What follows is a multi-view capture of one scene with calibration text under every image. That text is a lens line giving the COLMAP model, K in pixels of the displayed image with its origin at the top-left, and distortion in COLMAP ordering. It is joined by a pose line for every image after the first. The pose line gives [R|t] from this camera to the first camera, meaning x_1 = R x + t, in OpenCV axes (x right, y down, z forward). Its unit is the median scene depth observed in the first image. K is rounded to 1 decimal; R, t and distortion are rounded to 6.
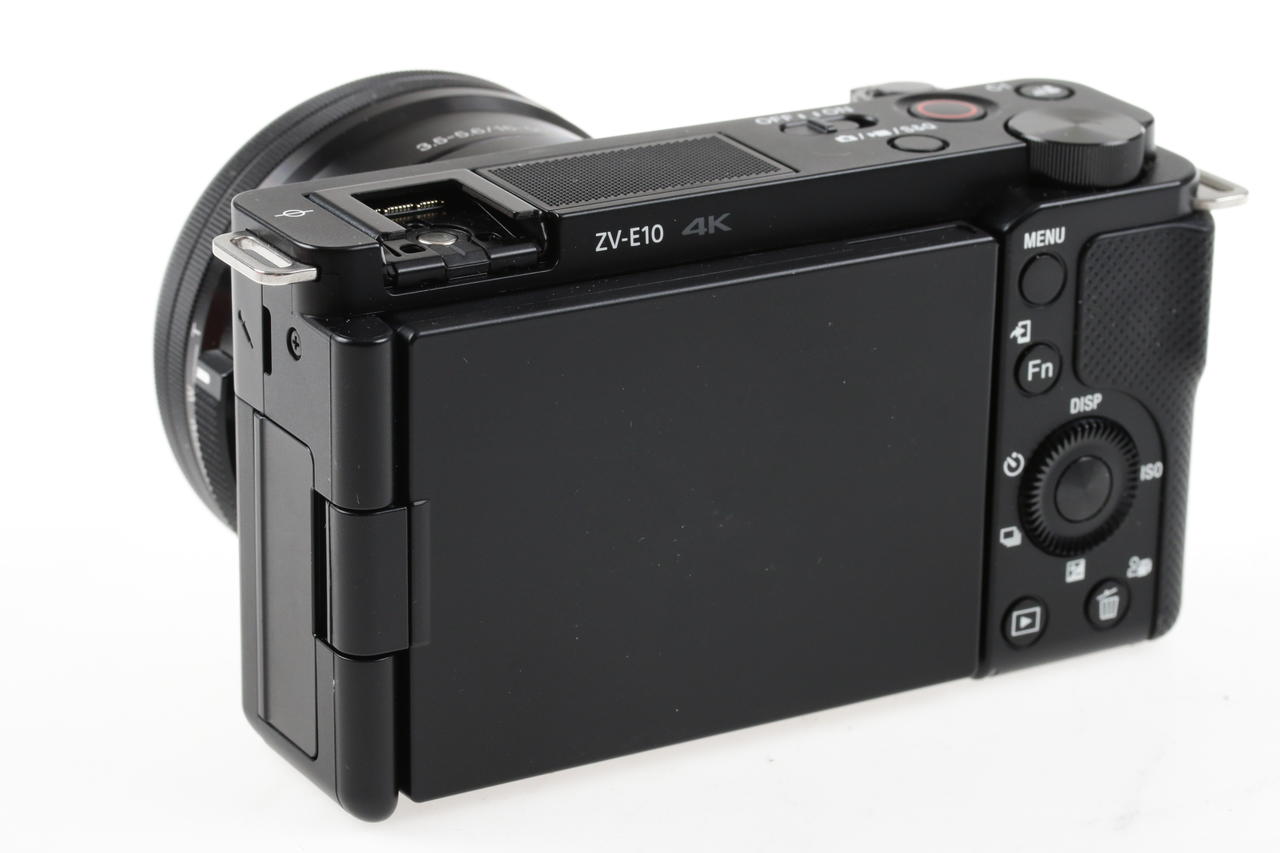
lens RADIAL K [[4030.5, 0, 640.4], [0, 4030.5, 424.9], [0, 0, 1]] dist [0.113803, 0.000000]
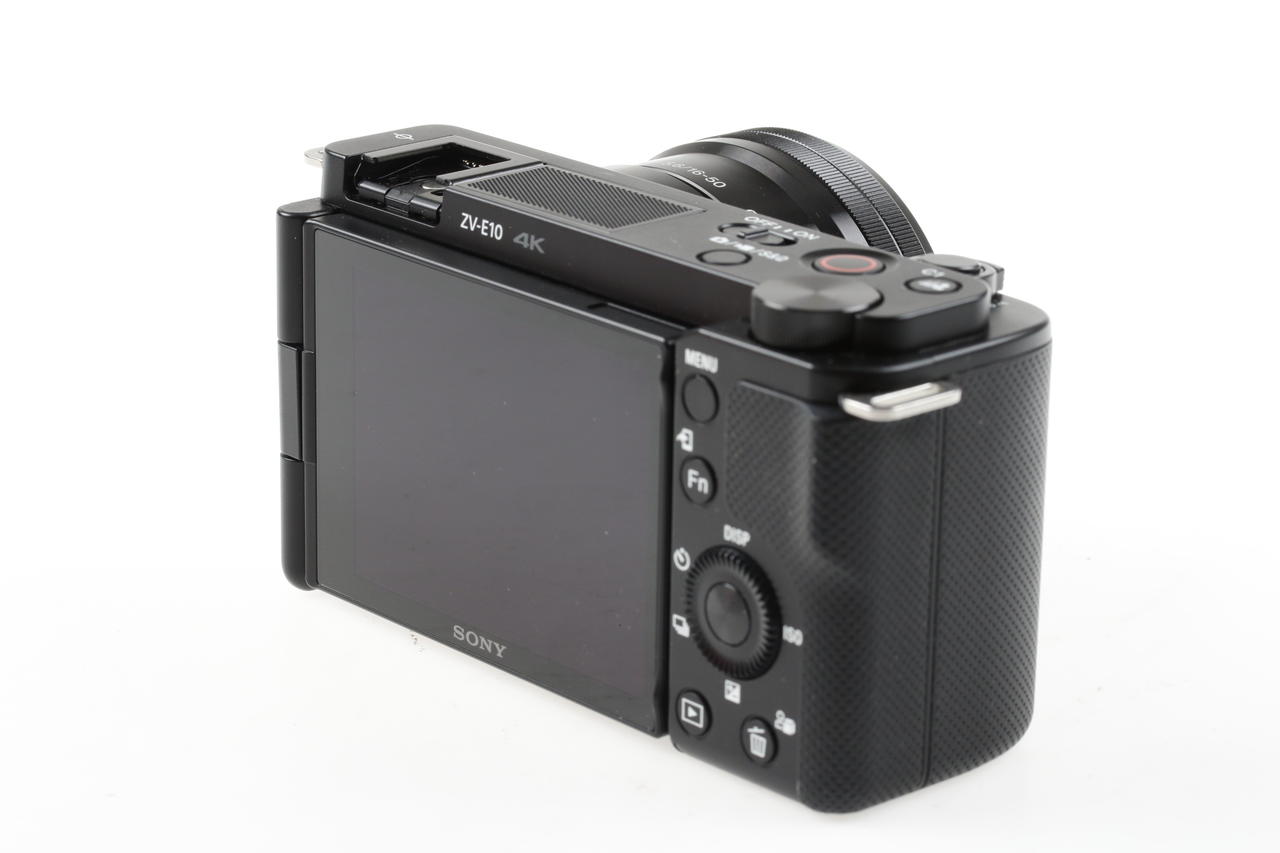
lens RADIAL K [[4030.5, 0, 639.3], [0, 4030.5, 427.8], [0, 0, 1]] dist [0.113803, 0.000000]
pose [[0.237336, 0.298115, -0.924554, 1.108738], [-0.357289, 0.911823, 0.202293, -0.244126], [0.903336, 0.282322, 0.322921, 0.629601]]
